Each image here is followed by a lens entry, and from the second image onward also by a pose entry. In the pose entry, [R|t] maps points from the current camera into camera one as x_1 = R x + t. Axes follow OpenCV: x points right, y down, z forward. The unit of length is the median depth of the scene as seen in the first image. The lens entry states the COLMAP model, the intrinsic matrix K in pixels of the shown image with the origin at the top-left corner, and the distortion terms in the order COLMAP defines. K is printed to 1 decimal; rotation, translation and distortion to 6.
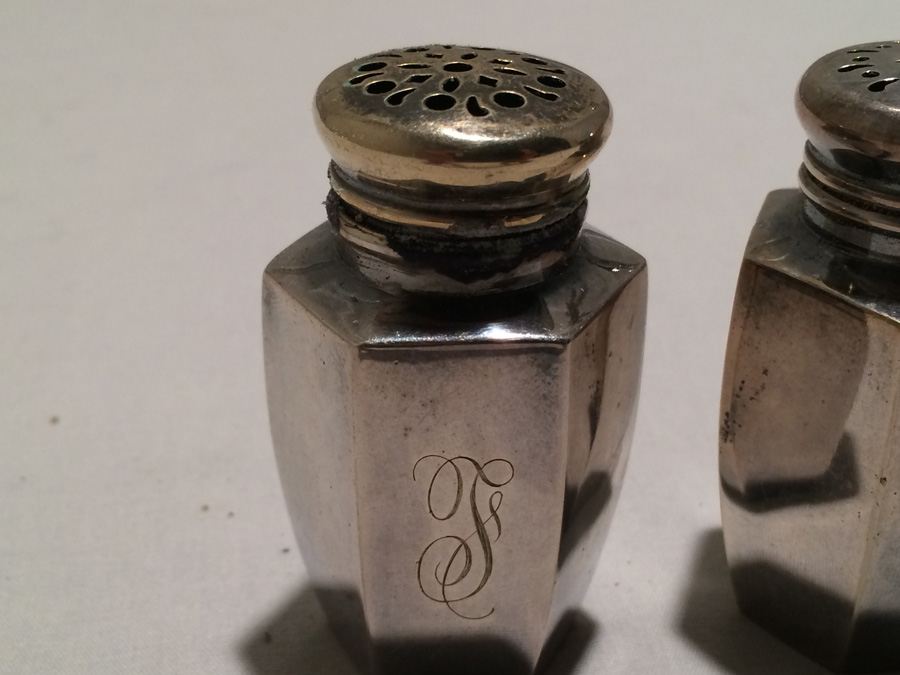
lens RADIAL K [[1311.8, 0, 448.9], [0, 1311.8, 346.5], [0, 0, 1]] dist [0.102432, 0.000000]
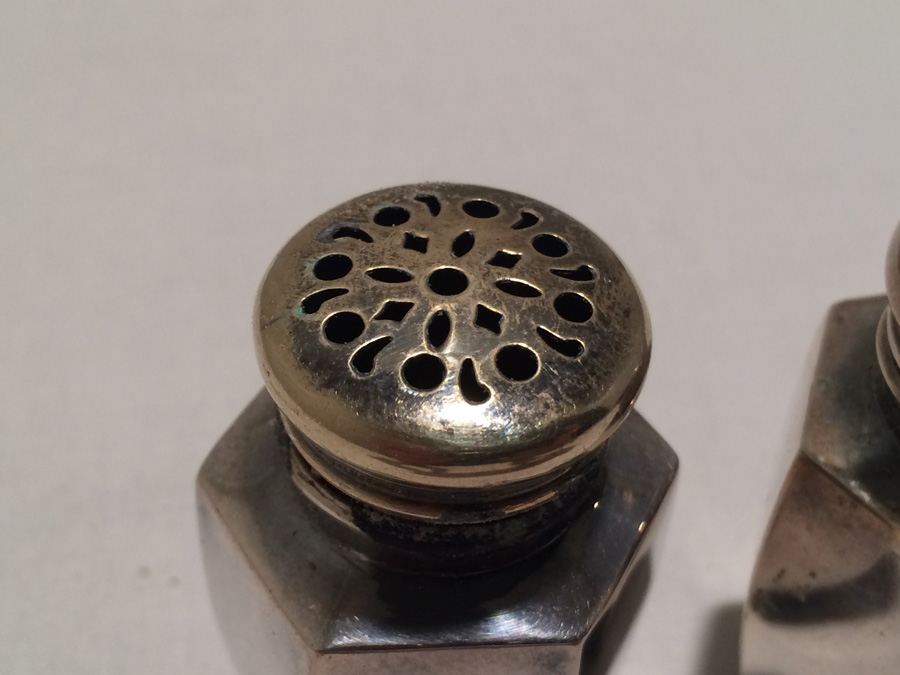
lens RADIAL K [[1311.8, 0, 450.1], [0, 1311.8, 338.1], [0, 0, 1]] dist [0.102432, 0.000000]
pose [[0.999503, 0.011995, 0.029136, -0.012727], [-0.020100, 0.954848, 0.296415, -0.387206], [-0.024265, -0.296853, 0.954615, 0.275653]]
